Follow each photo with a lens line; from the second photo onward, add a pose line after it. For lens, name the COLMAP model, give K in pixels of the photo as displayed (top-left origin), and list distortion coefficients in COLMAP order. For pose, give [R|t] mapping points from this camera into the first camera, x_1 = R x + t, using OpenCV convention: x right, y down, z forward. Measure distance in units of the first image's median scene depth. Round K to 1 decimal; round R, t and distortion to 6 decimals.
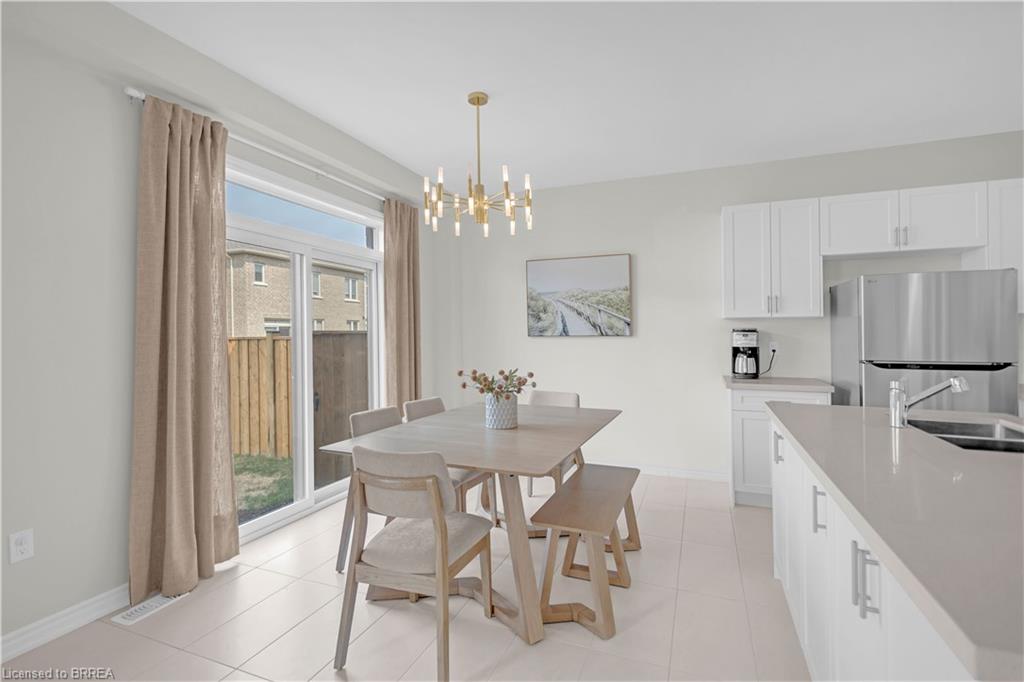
lens RADIAL K [[474.8, 0, 514.9], [0, 474.8, 330.1], [0, 0, 1]] dist [0.003651, 0.000133]
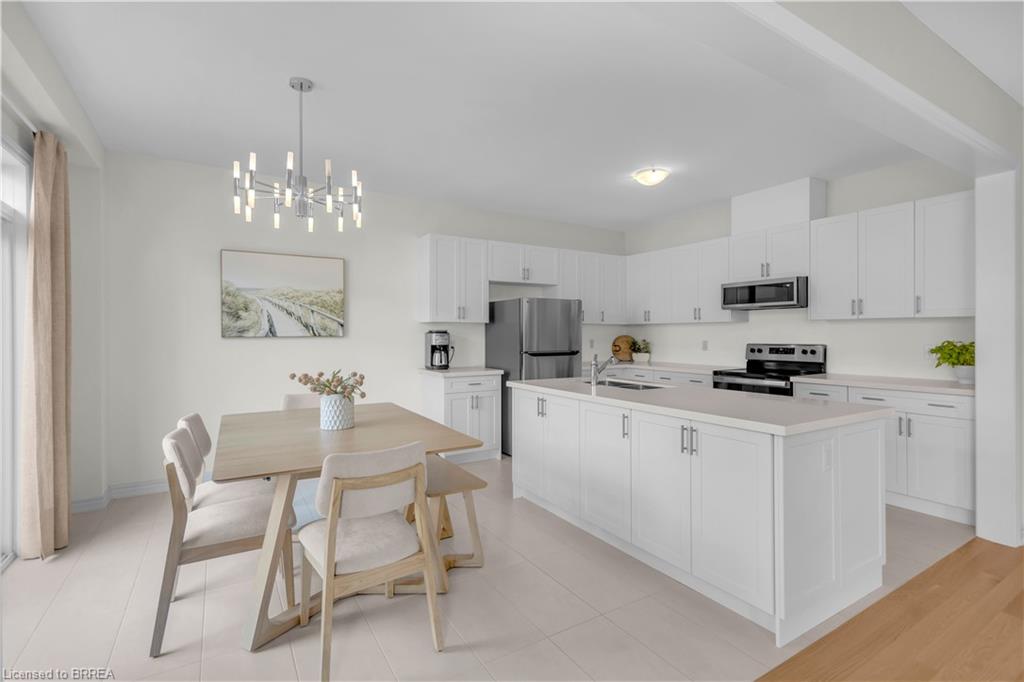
lens RADIAL K [[474.8, 0, 517.4], [0, 474.8, 331.4], [0, 0, 1]] dist [0.003651, 0.000133]
pose [[0.589815, 0.005951, 0.807516, -0.431091], [-0.008888, 0.999960, -0.000877, -0.002234], [-0.807489, -0.006660, 0.589845, 0.073246]]
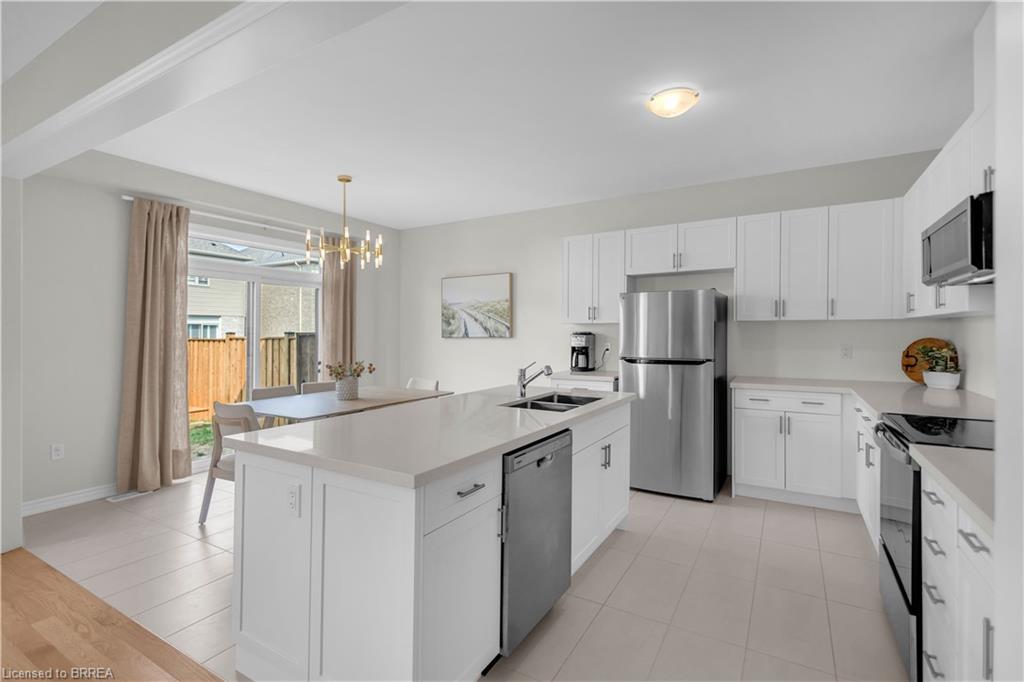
lens RADIAL K [[474.8, 0, 509.8], [0, 474.8, 320.2], [0, 0, 1]] dist [0.003651, 0.000133]
pose [[0.988243, -0.003928, -0.152842, 0.493172], [0.001211, 0.999840, -0.017868, -0.013008], [0.152888, 0.017473, 0.988089, -0.286279]]
